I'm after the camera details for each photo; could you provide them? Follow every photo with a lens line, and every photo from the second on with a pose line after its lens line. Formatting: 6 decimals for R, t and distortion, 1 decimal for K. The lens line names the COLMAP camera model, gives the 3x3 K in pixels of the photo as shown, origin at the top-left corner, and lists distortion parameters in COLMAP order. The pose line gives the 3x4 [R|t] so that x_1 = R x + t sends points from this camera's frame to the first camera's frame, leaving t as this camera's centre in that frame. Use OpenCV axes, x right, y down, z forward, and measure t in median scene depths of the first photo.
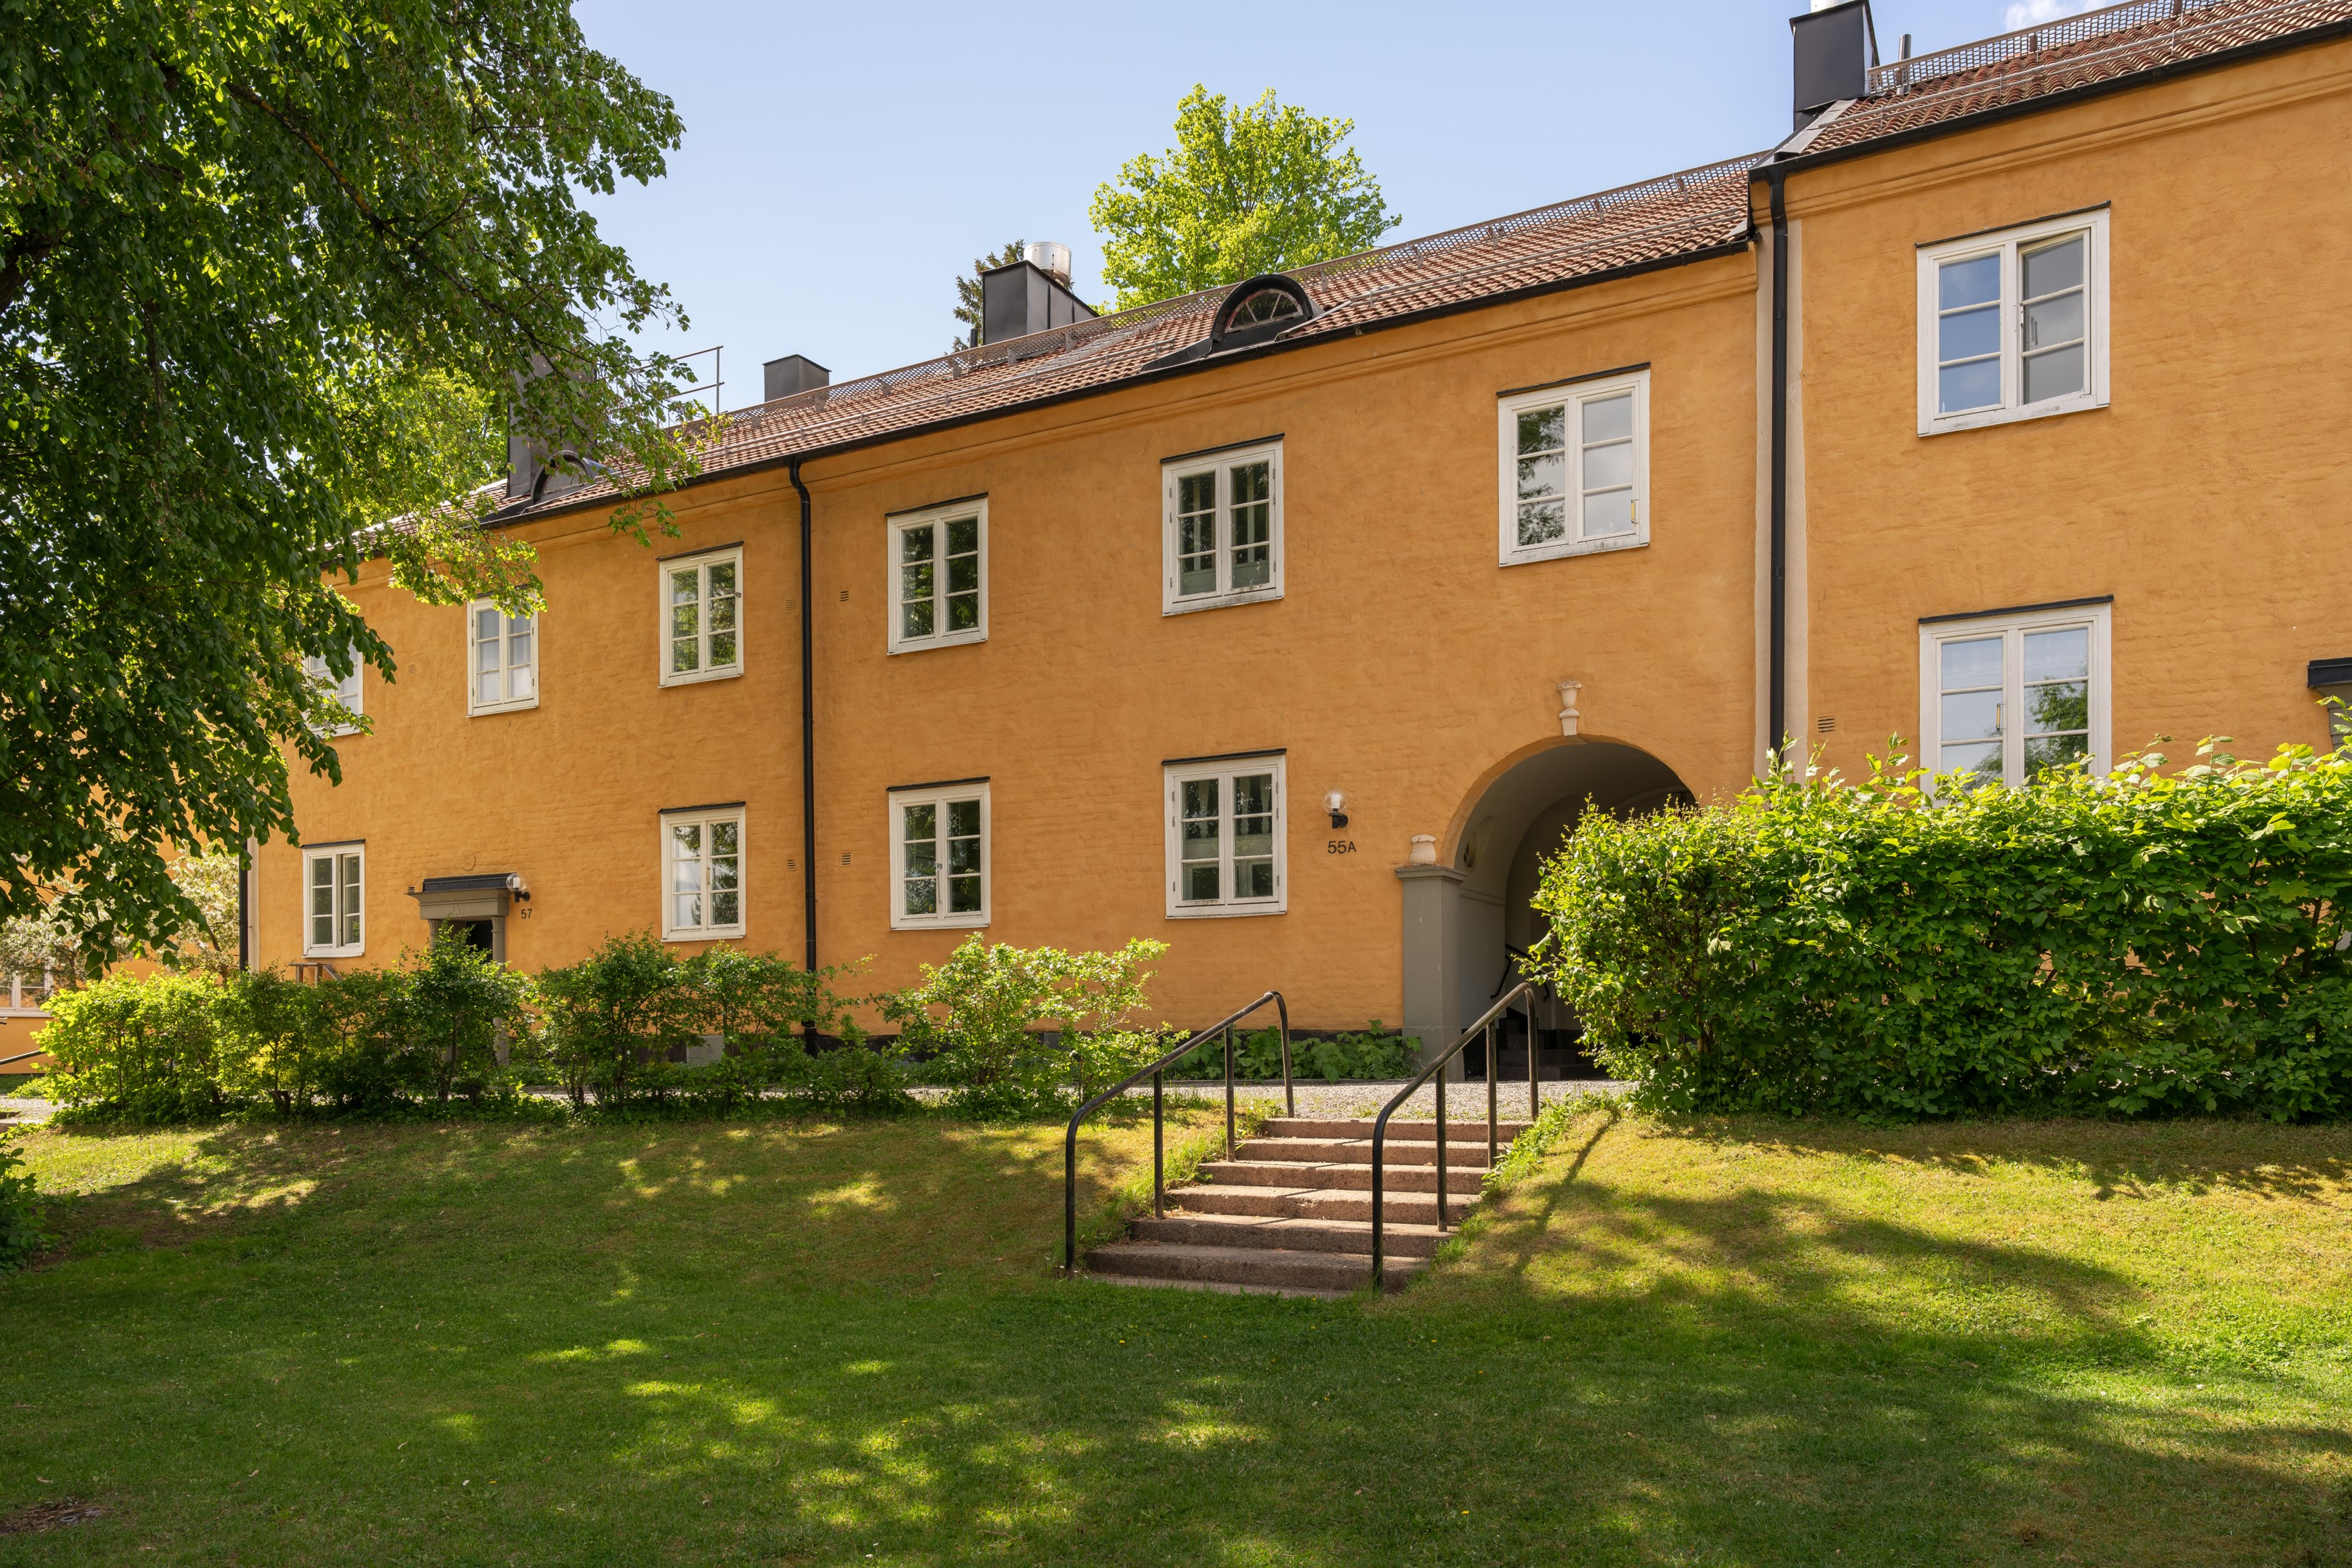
lens RADIAL K [[1518.7, 0, 1213.2], [0, 1518.7, 781.4], [0, 0, 1]] dist [-0.000921, 0.001449]
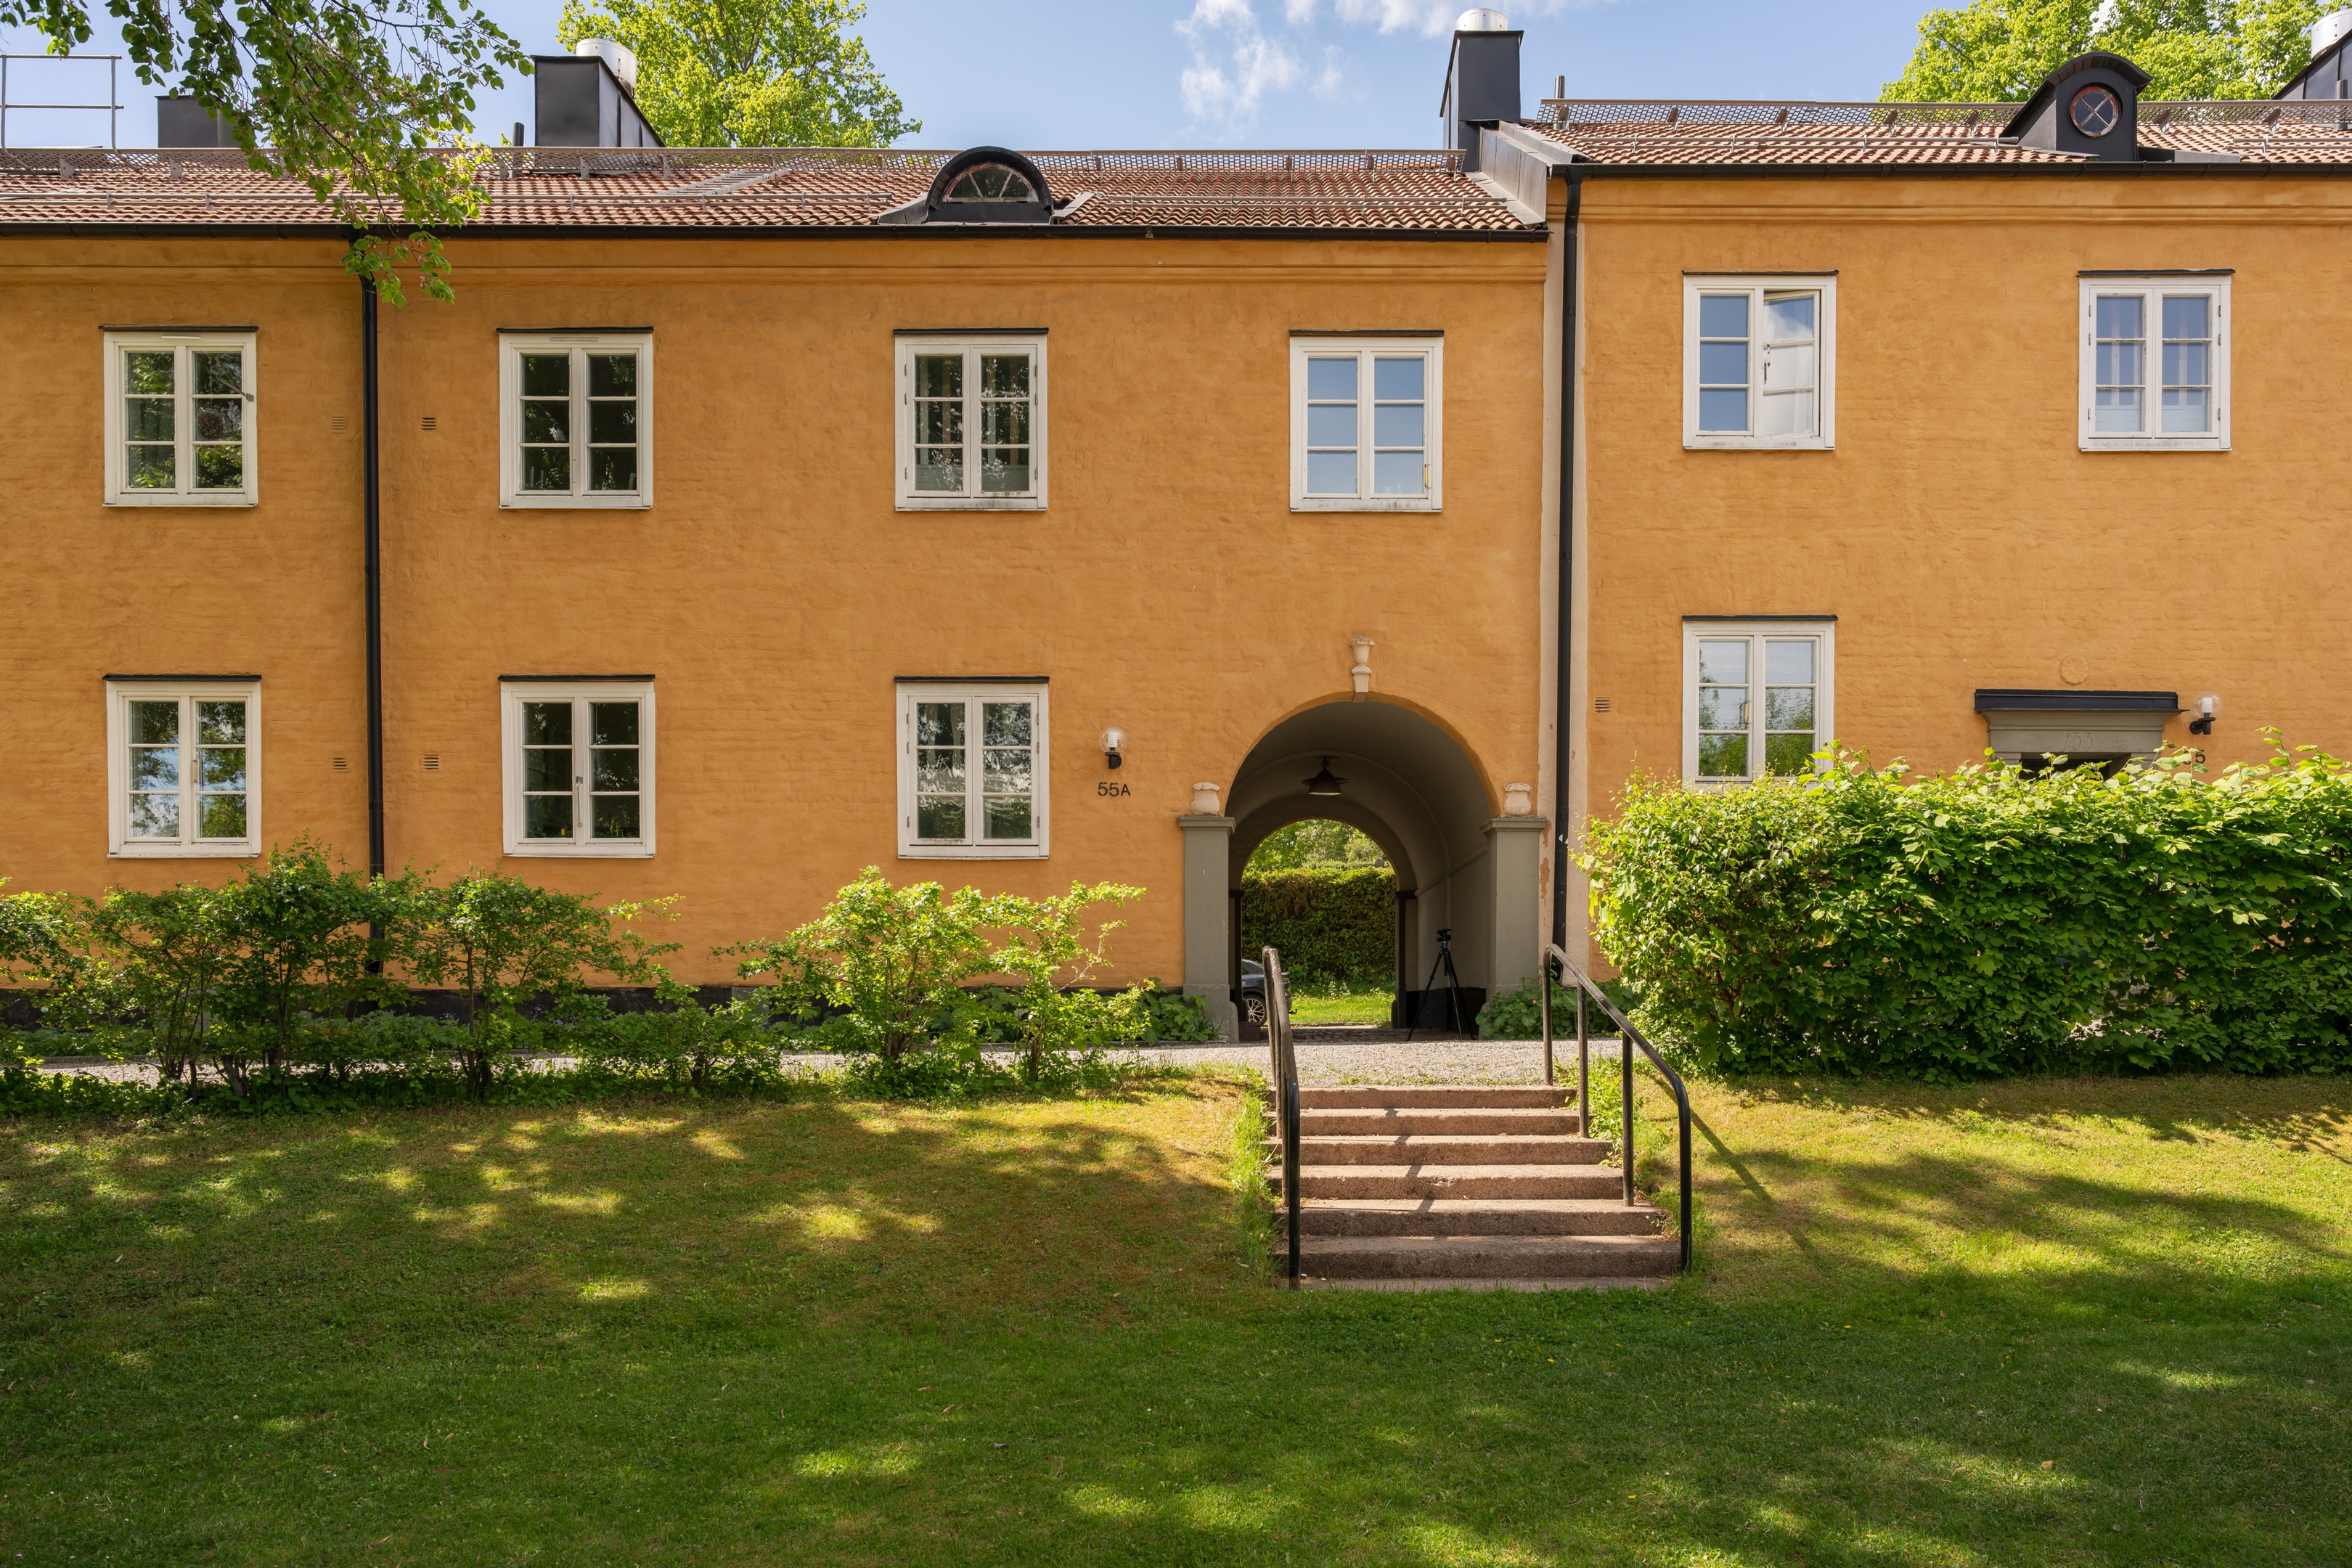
lens RADIAL K [[1518.7, 0, 1172.6], [0, 1518.7, 780.7], [0, 0, 1]] dist [-0.000921, 0.001449]
pose [[0.891880, 0.068063, 0.447121, -0.306075], [-0.081715, 0.996592, 0.011293, 0.025441], [-0.444828, -0.046608, 0.894402, 0.165341]]
